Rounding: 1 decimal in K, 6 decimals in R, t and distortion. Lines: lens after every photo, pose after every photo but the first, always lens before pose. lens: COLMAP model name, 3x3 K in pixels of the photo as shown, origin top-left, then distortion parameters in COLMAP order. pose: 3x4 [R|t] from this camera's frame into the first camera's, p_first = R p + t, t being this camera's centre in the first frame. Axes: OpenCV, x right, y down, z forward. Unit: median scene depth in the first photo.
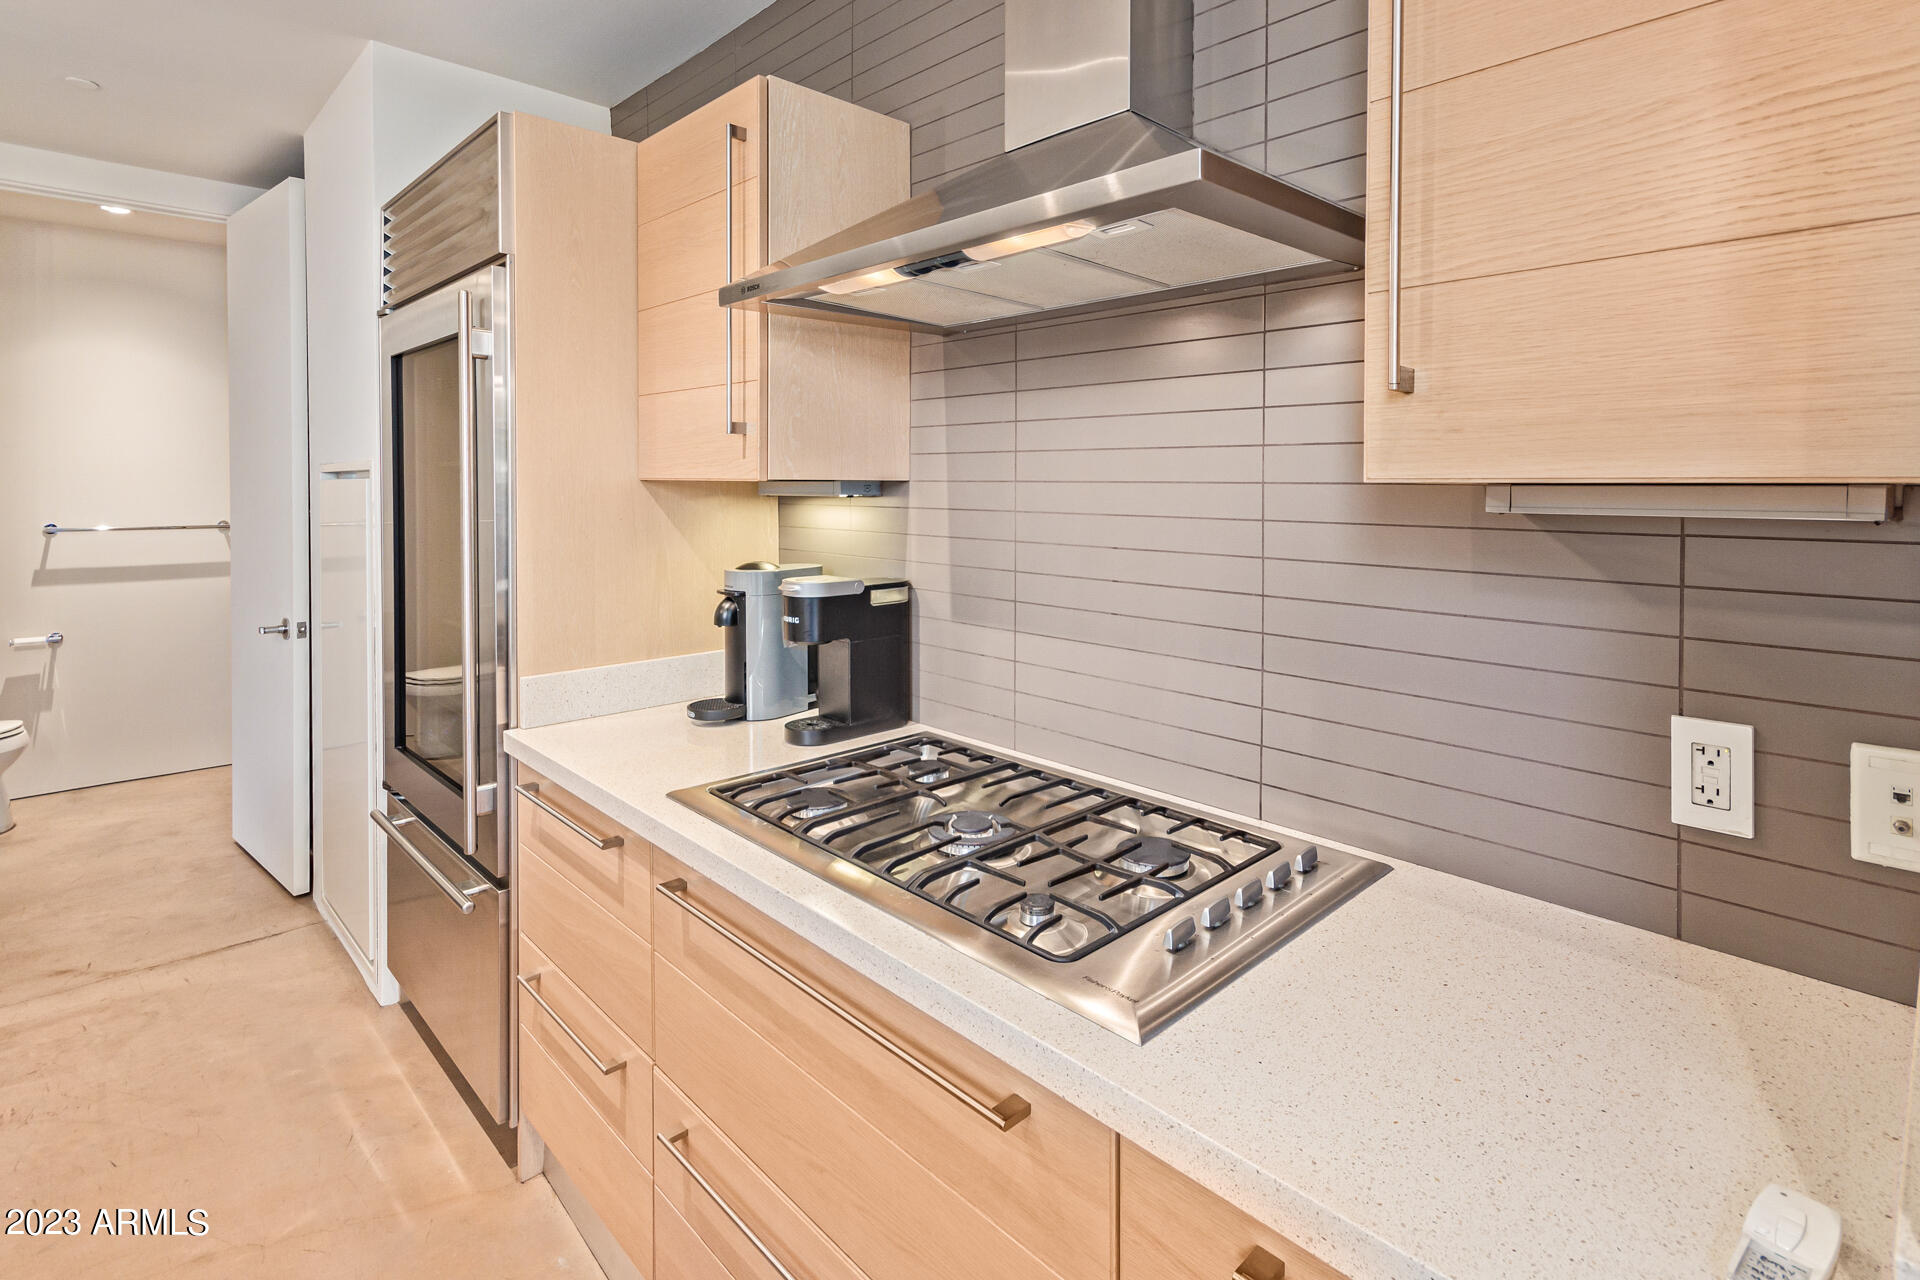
lens RADIAL K [[944.0, 0, 983.2], [0, 944.0, 477.7], [0, 0, 1]] dist [0.001376, 0.000281]
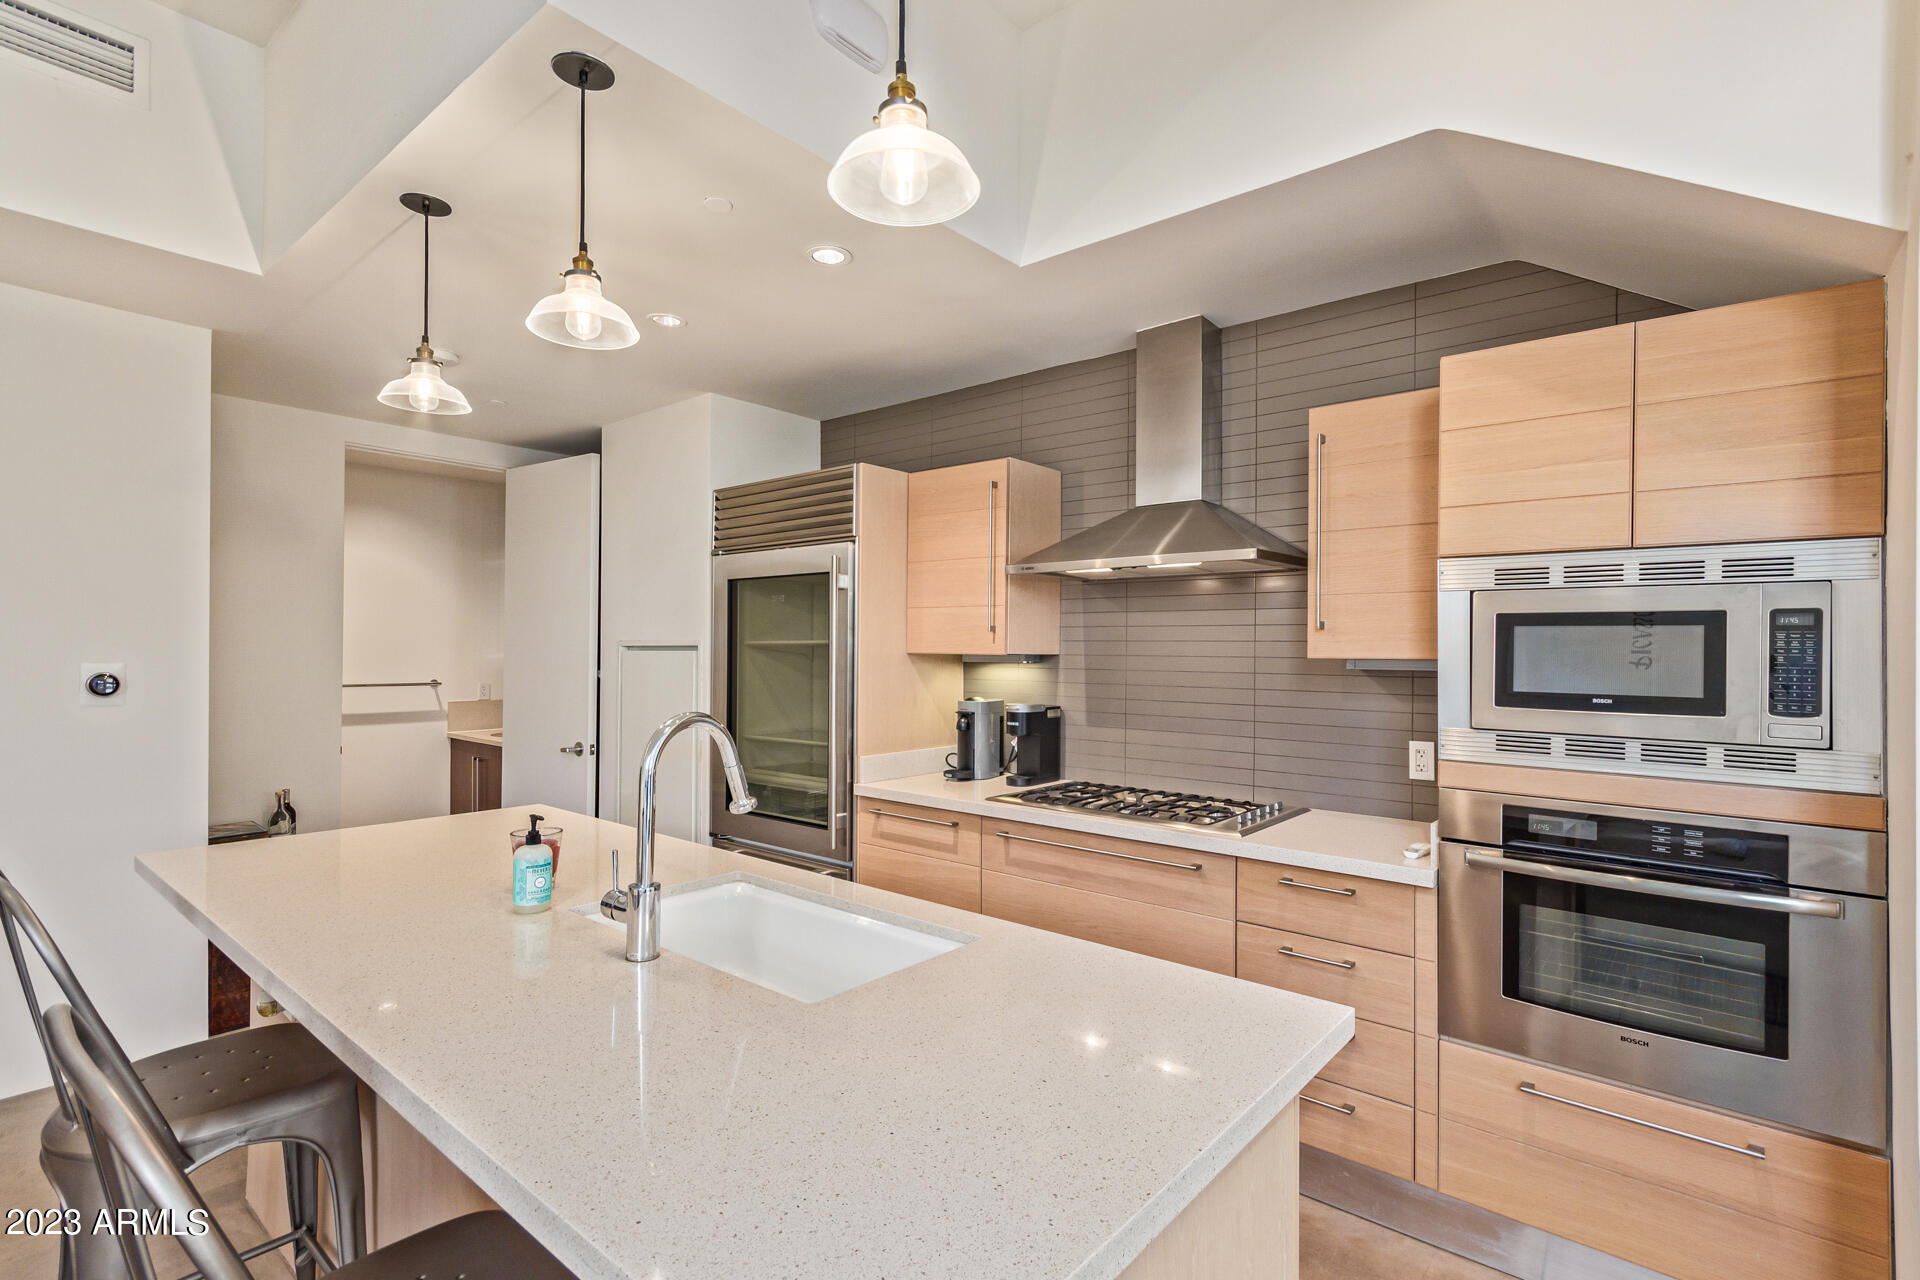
lens RADIAL K [[898.9, 0, 960.0], [0, 898.9, 640.0], [0, 0, 1]] dist [0.003649, 0.000651]
pose [[0.994879, 0.005903, 0.100897, -0.475629], [-0.005247, 0.999963, -0.006763, -0.013546], [-0.100933, 0.006199, 0.994874, -0.832207]]
